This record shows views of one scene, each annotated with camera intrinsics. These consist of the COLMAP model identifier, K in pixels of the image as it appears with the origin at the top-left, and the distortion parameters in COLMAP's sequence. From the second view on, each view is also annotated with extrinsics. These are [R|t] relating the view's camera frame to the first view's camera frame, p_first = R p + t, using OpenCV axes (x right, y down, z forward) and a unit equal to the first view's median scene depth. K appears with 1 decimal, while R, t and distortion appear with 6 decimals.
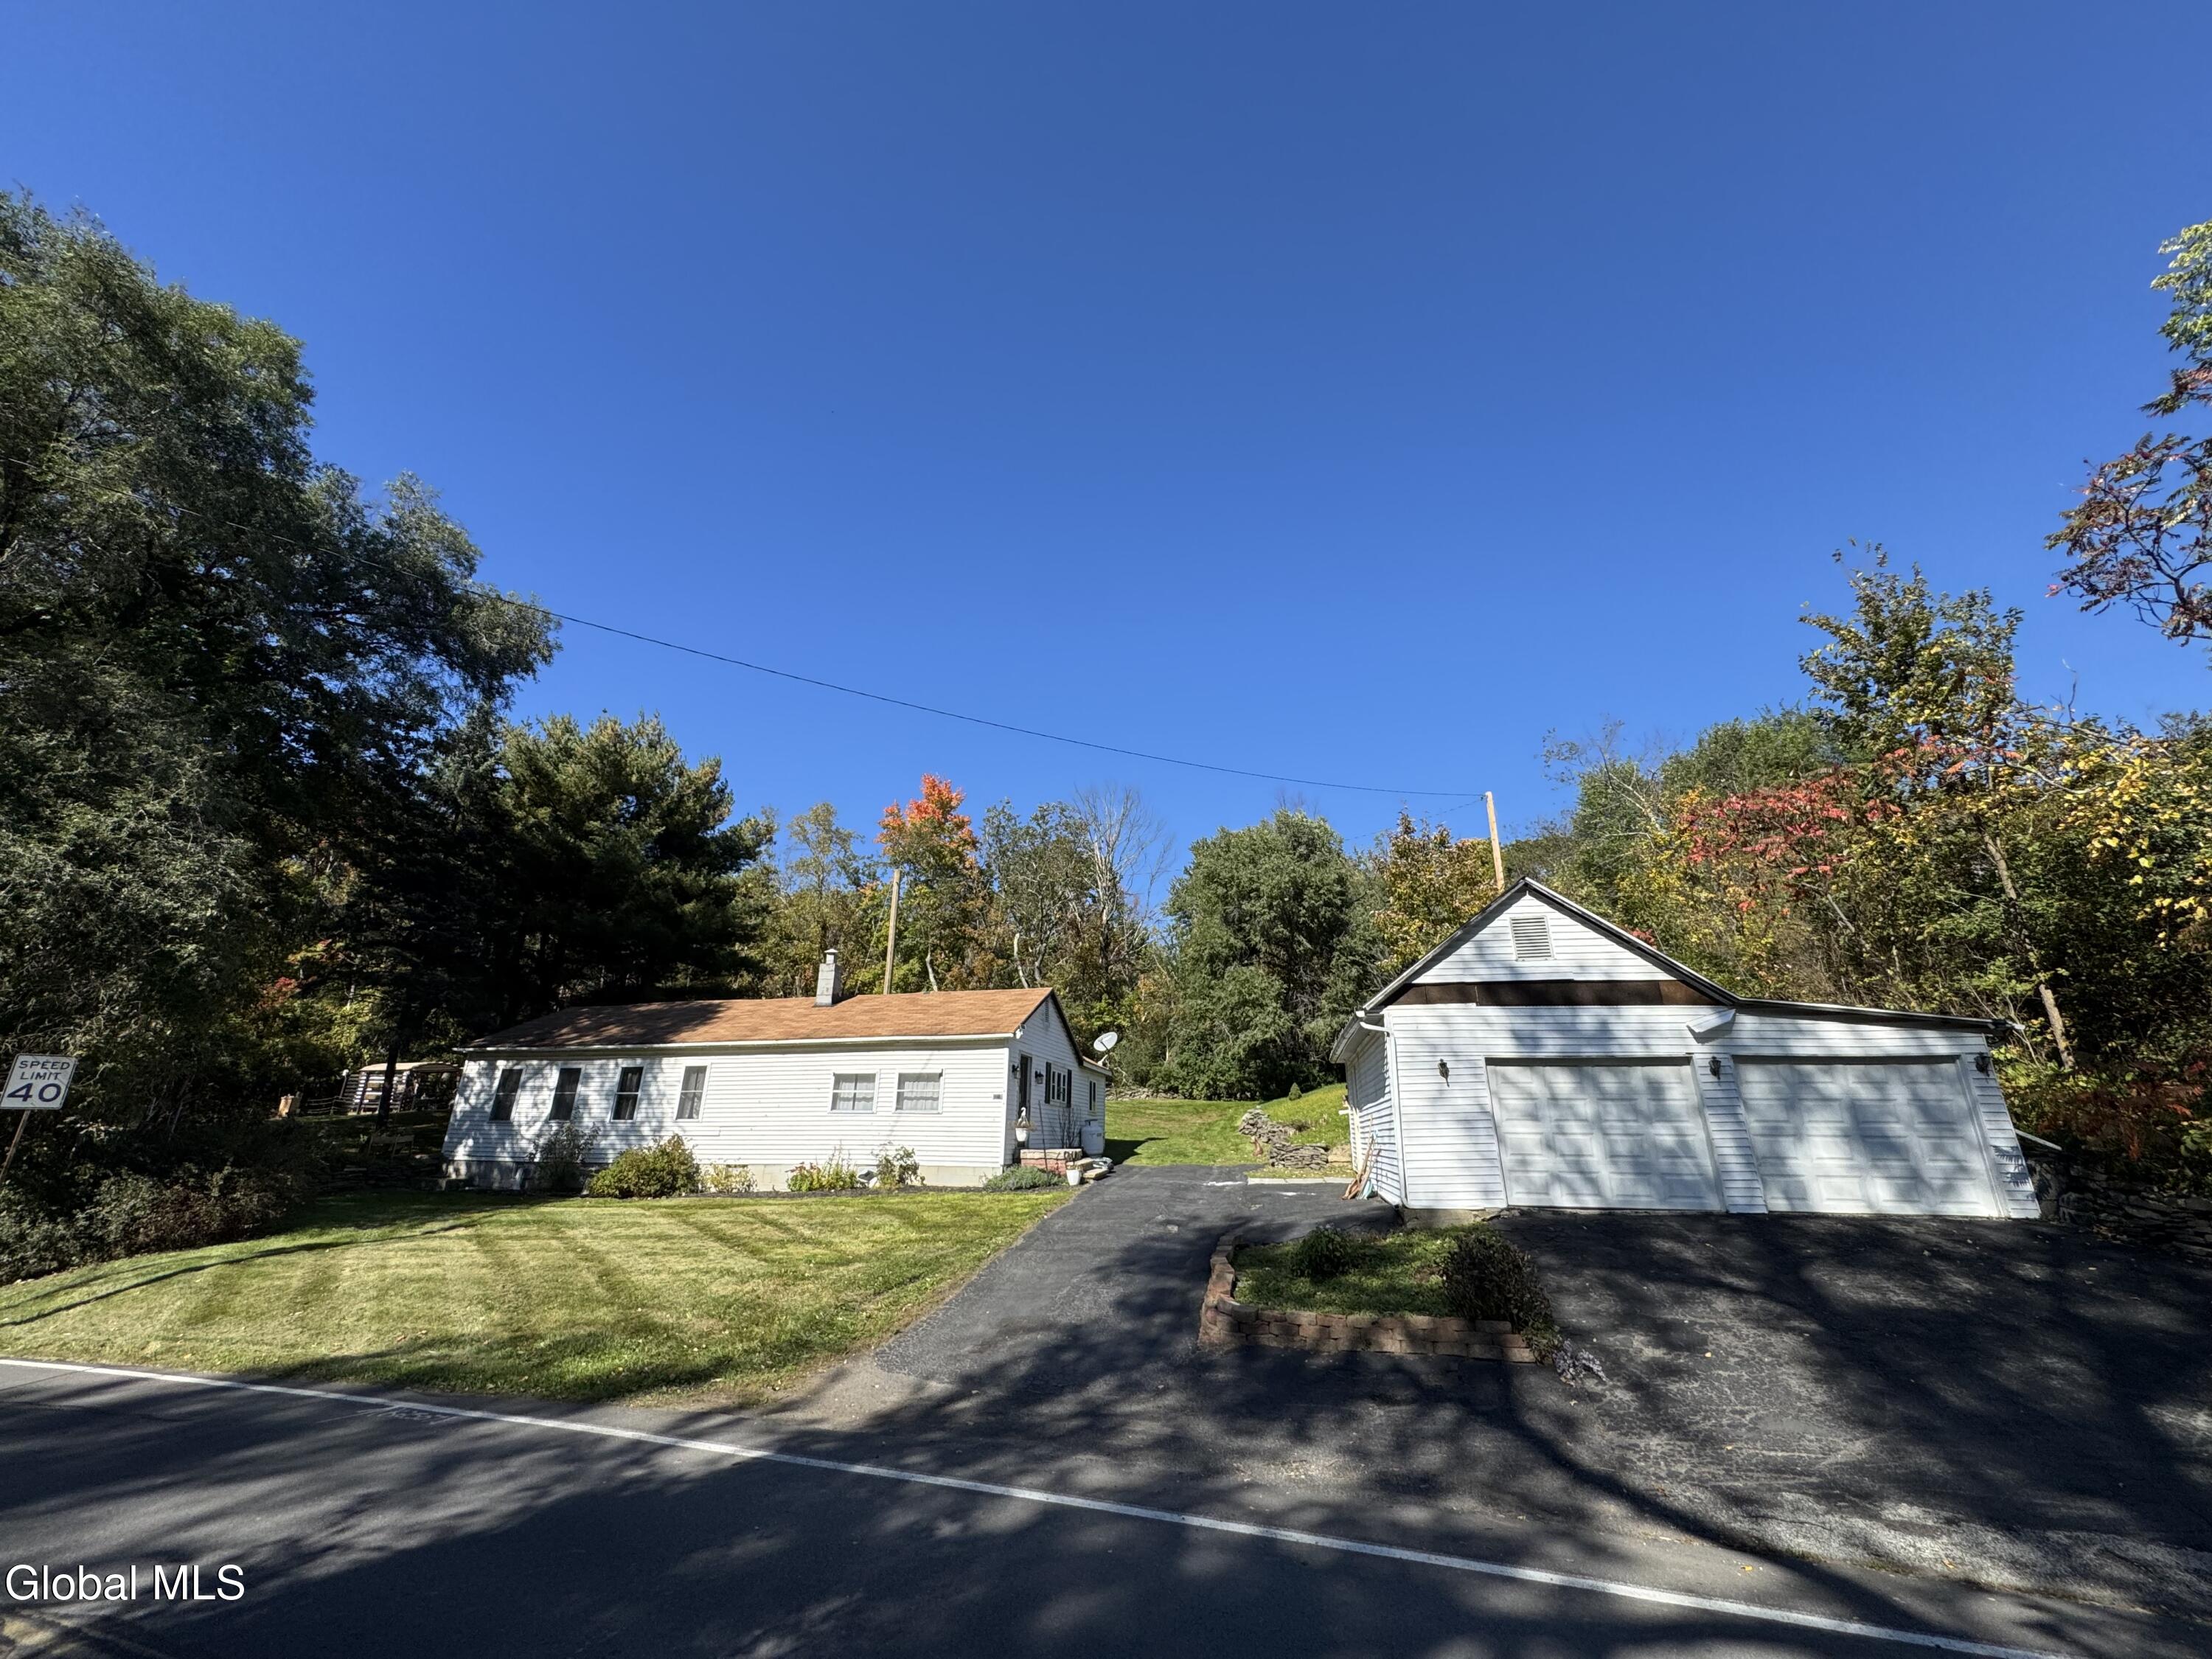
lens RADIAL K [[877.1, 0, 1106.0], [0, 877.1, 829.5], [0, 0, 1]] dist [0.000125, -0.004476]
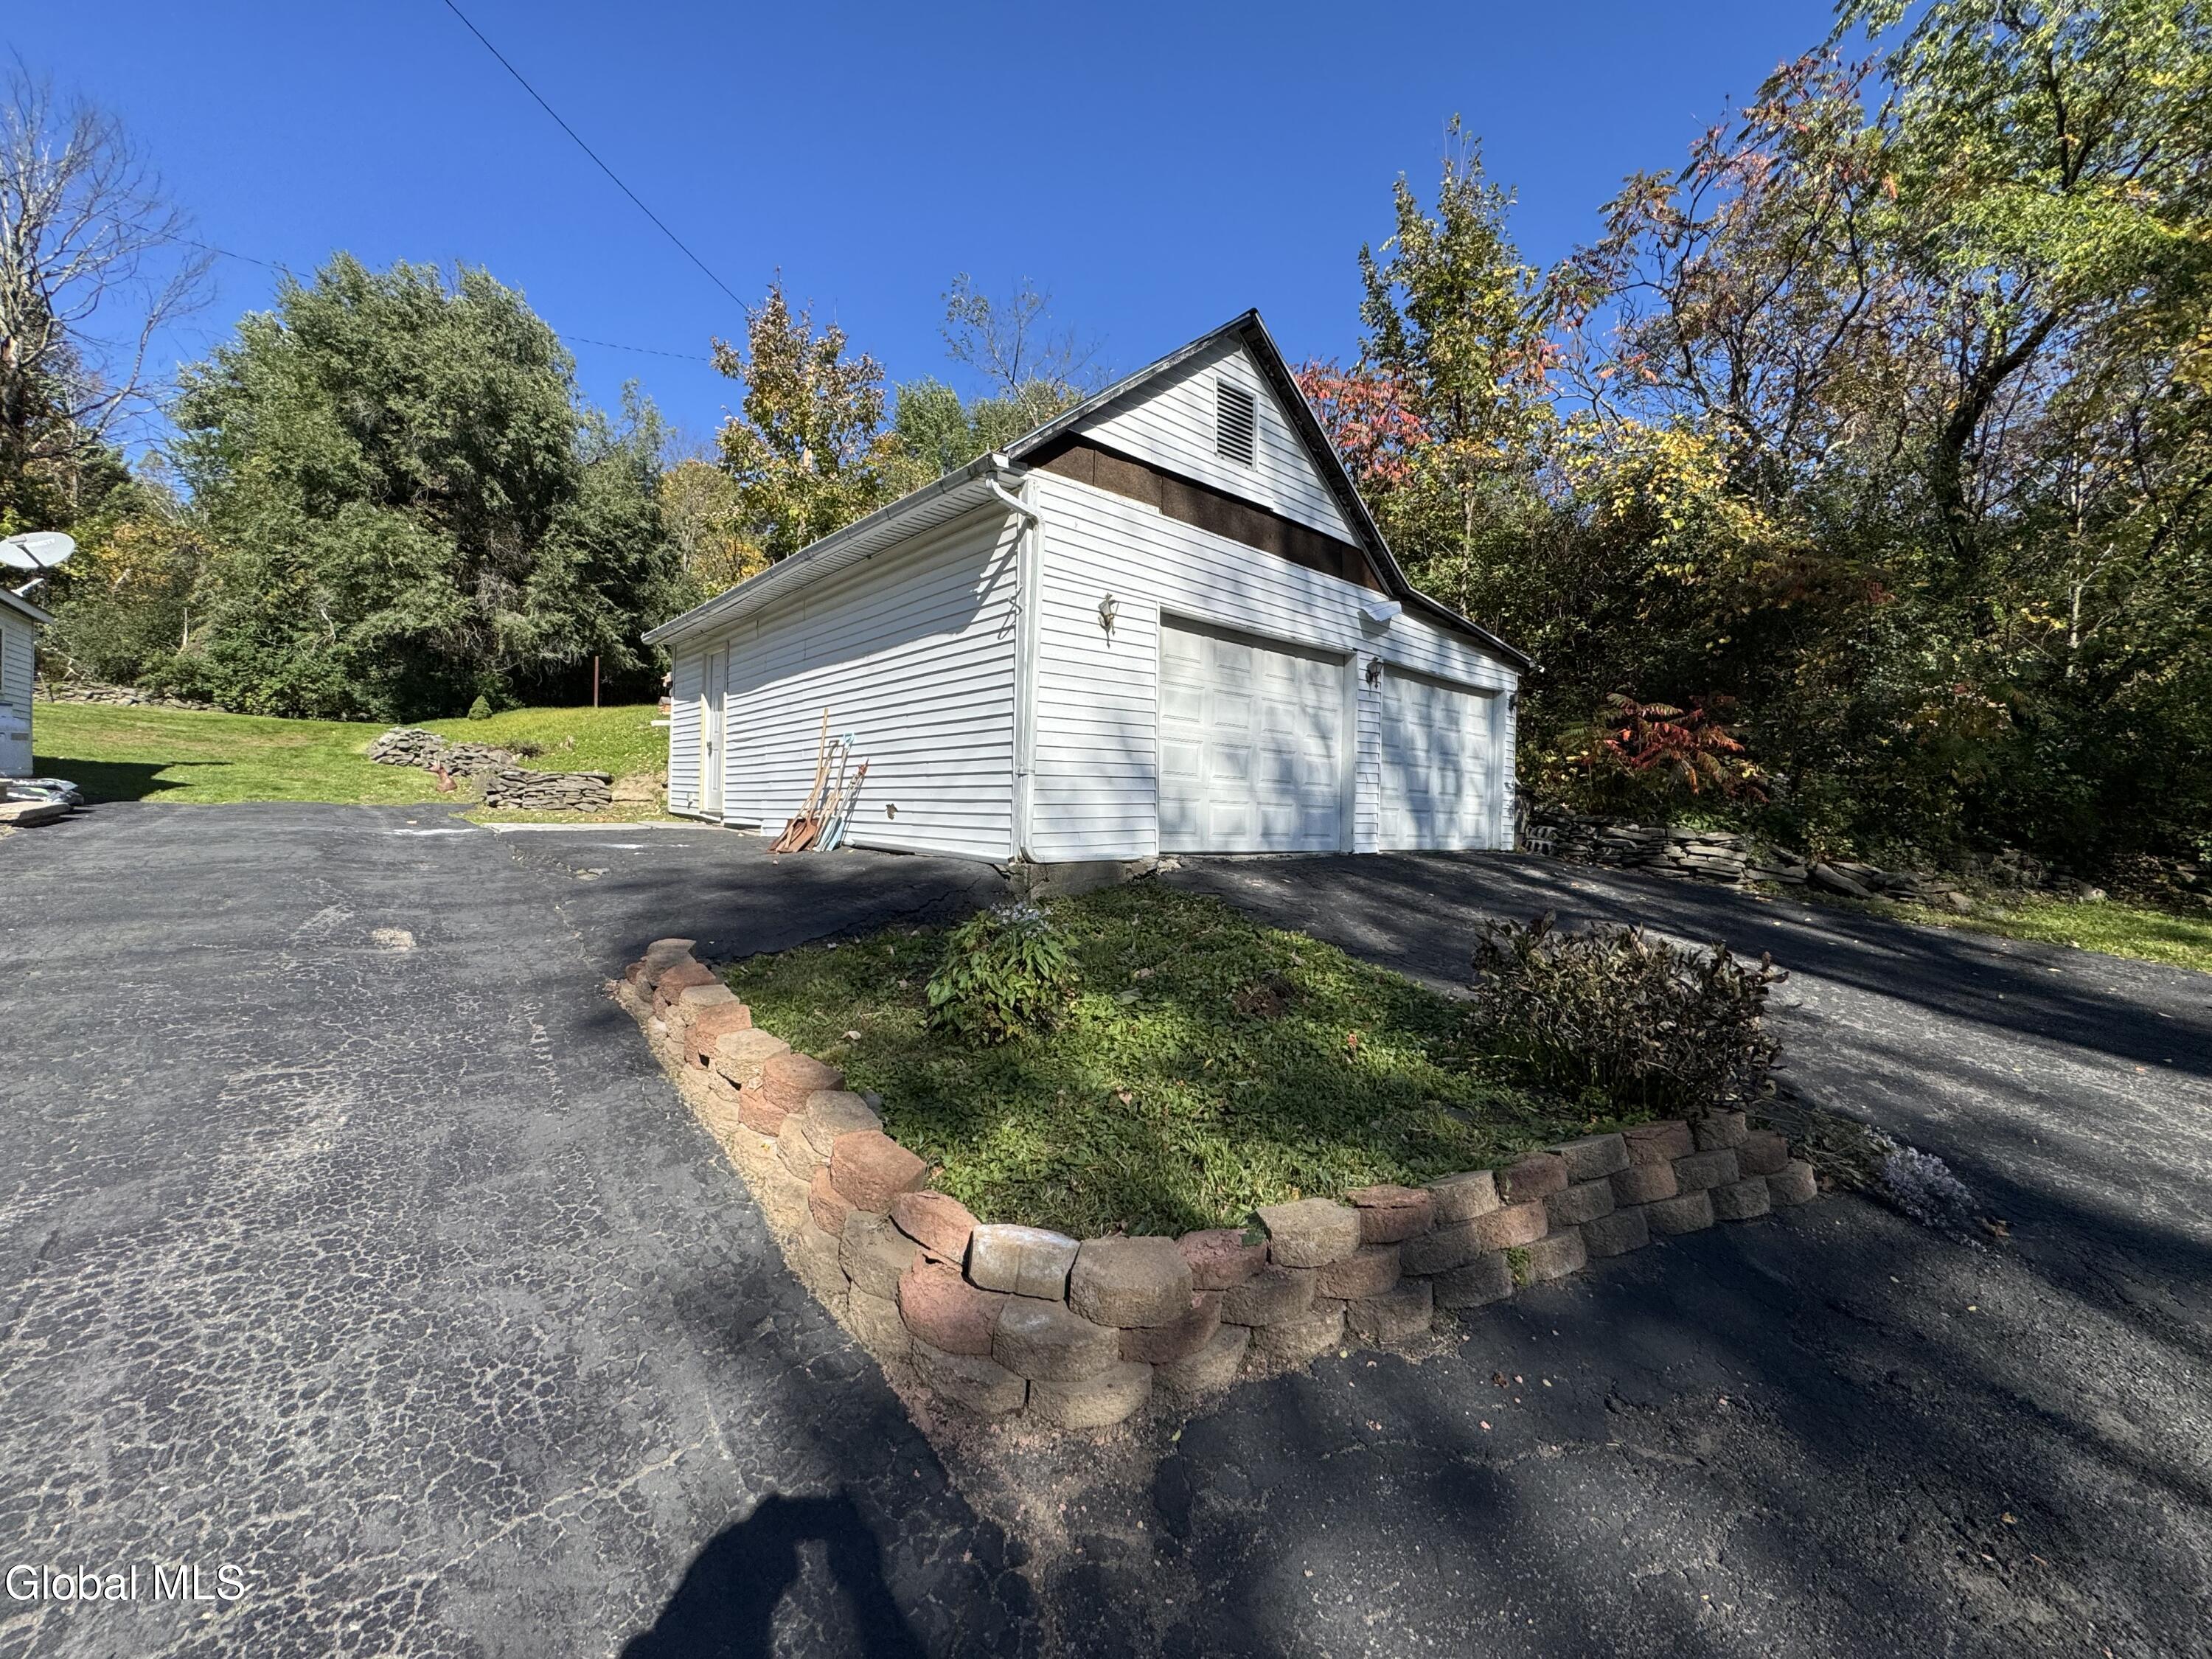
lens RADIAL K [[876.0, 0, 1096.1], [0, 876.0, 836.5], [0, 0, 1]] dist [-0.000232, 0.000046]
pose [[0.625844, -0.010745, 0.779874, -0.016271], [-0.279228, 0.930543, 0.236900, 0.174122], [-0.728252, -0.366026, 0.579374, 0.414830]]
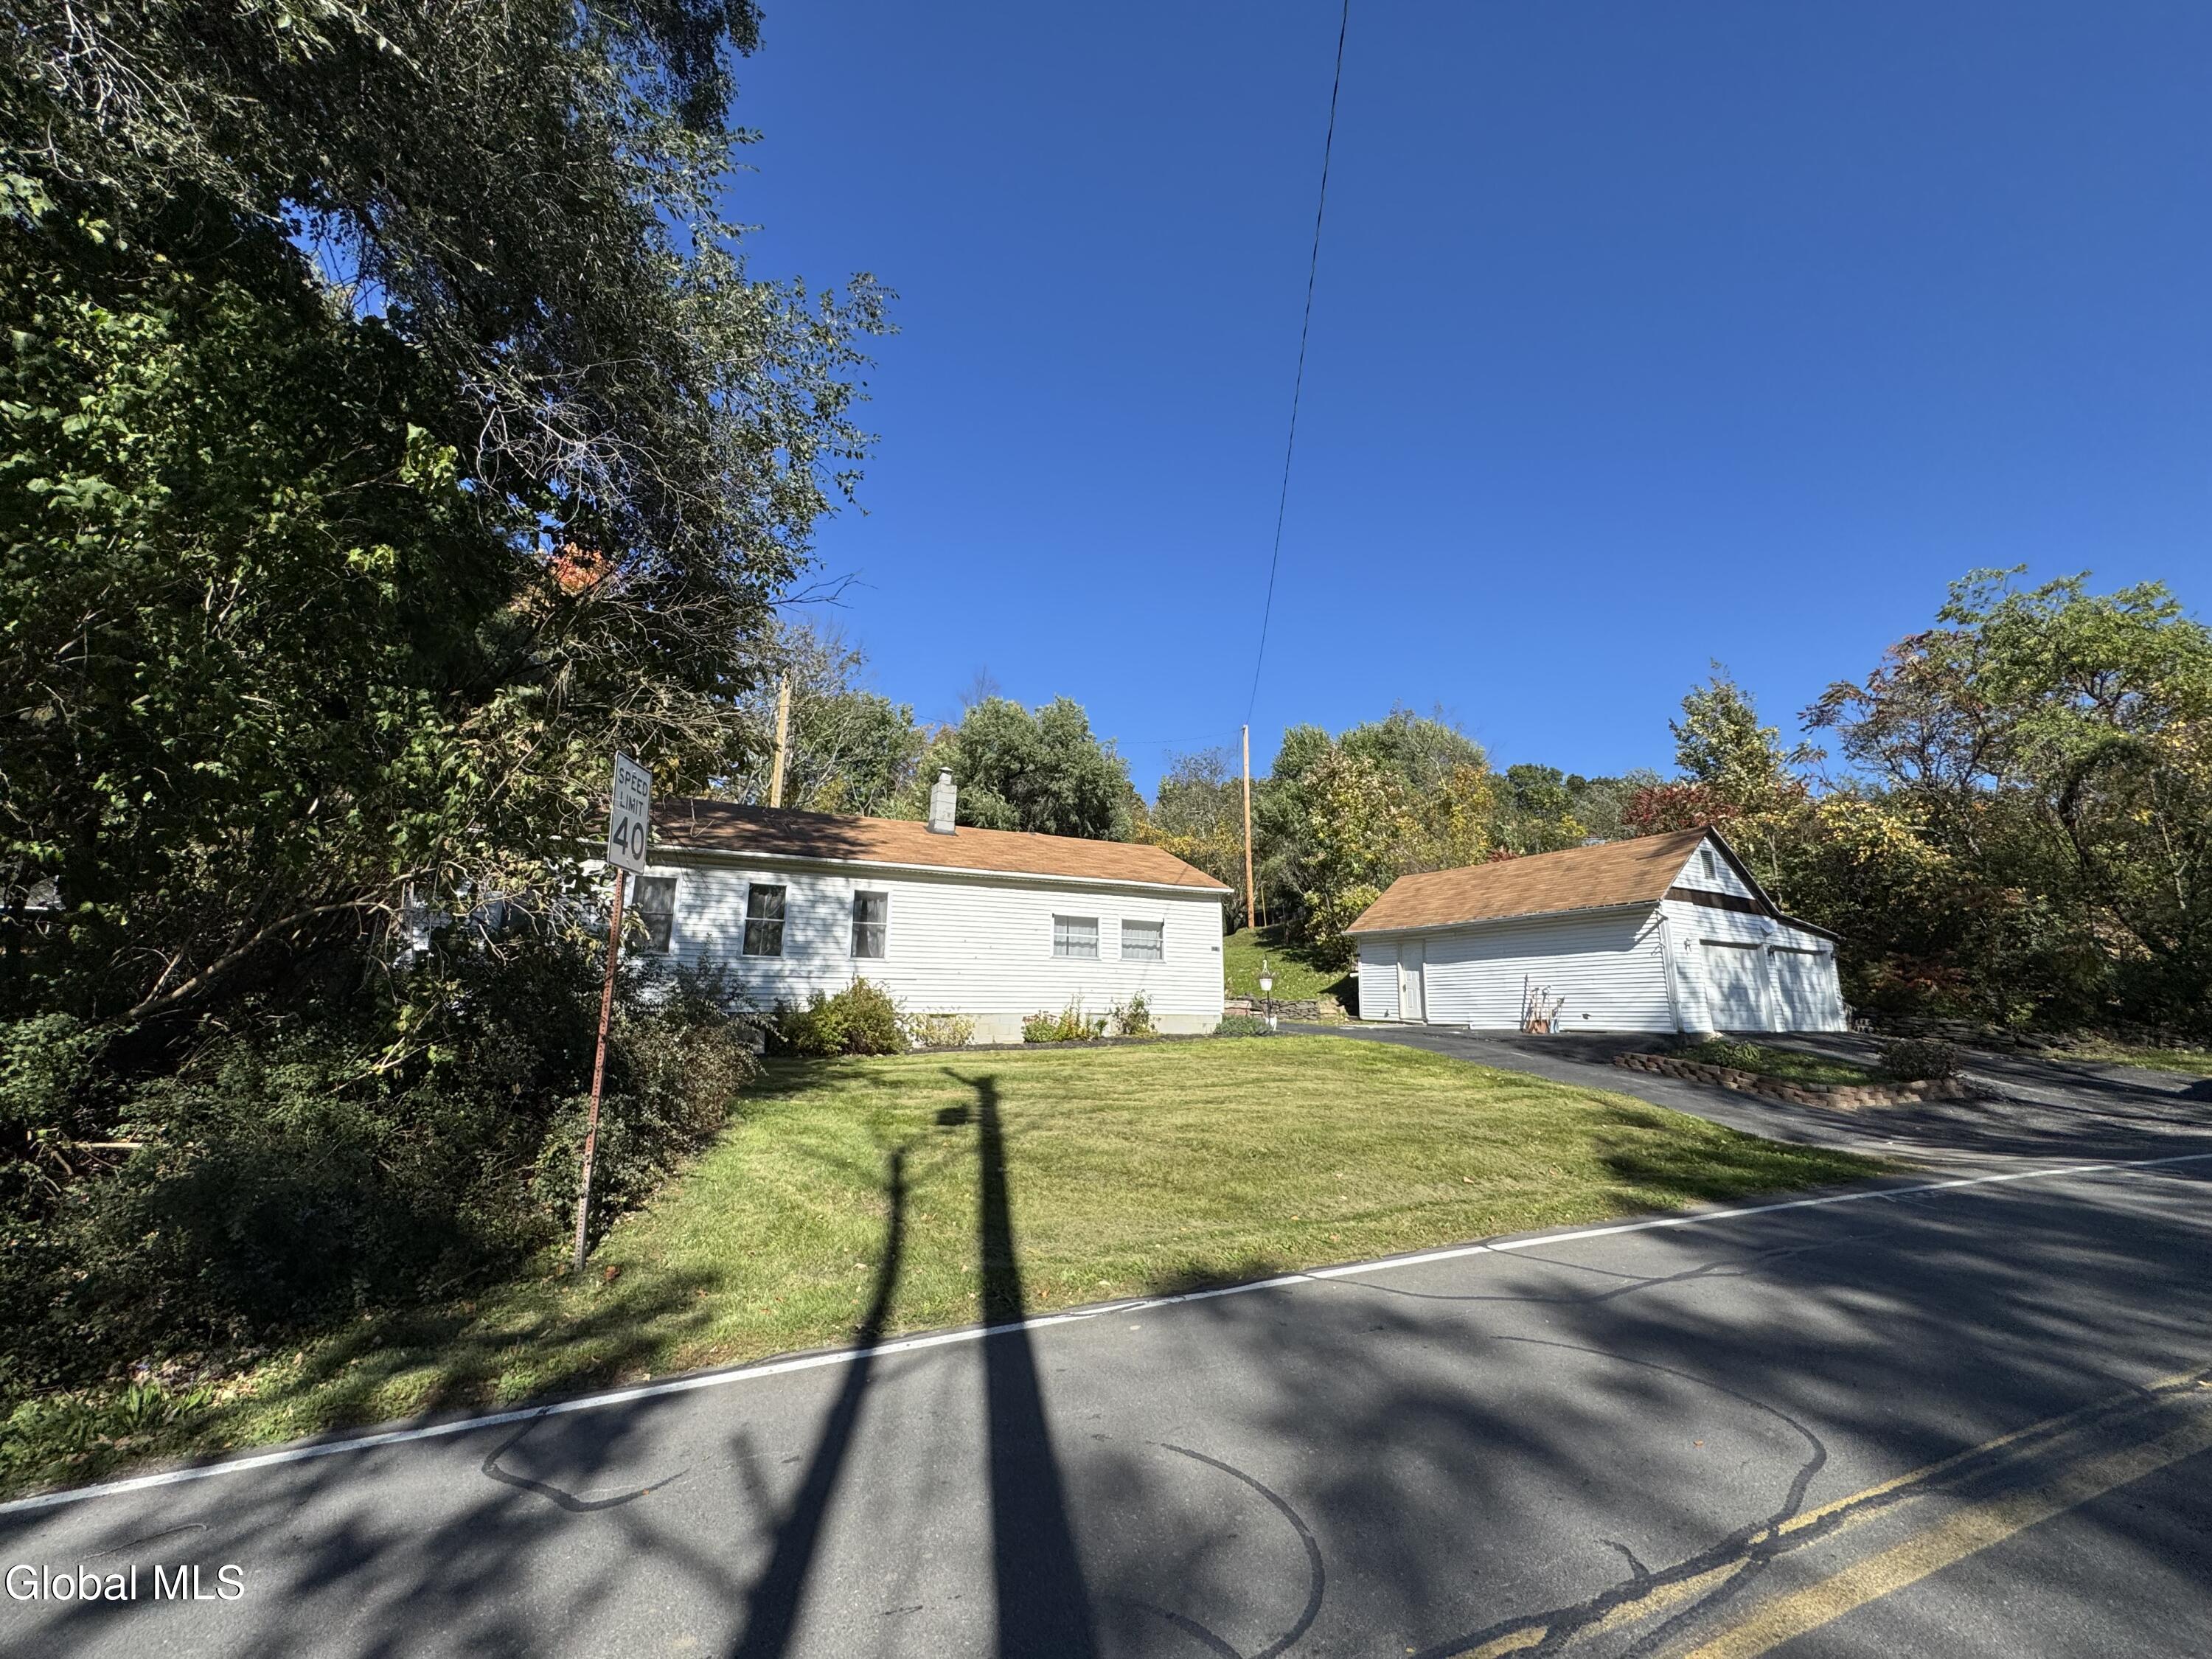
lens RADIAL K [[877.1, 0, 1106.0], [0, 877.1, 829.5], [0, 0, 1]] dist [0.000125, -0.004476]
pose [[0.753548, 0.136632, 0.643037, -0.870420], [-0.221519, 0.973731, 0.052692, 0.139942], [-0.618946, -0.182151, 0.764020, 0.316945]]
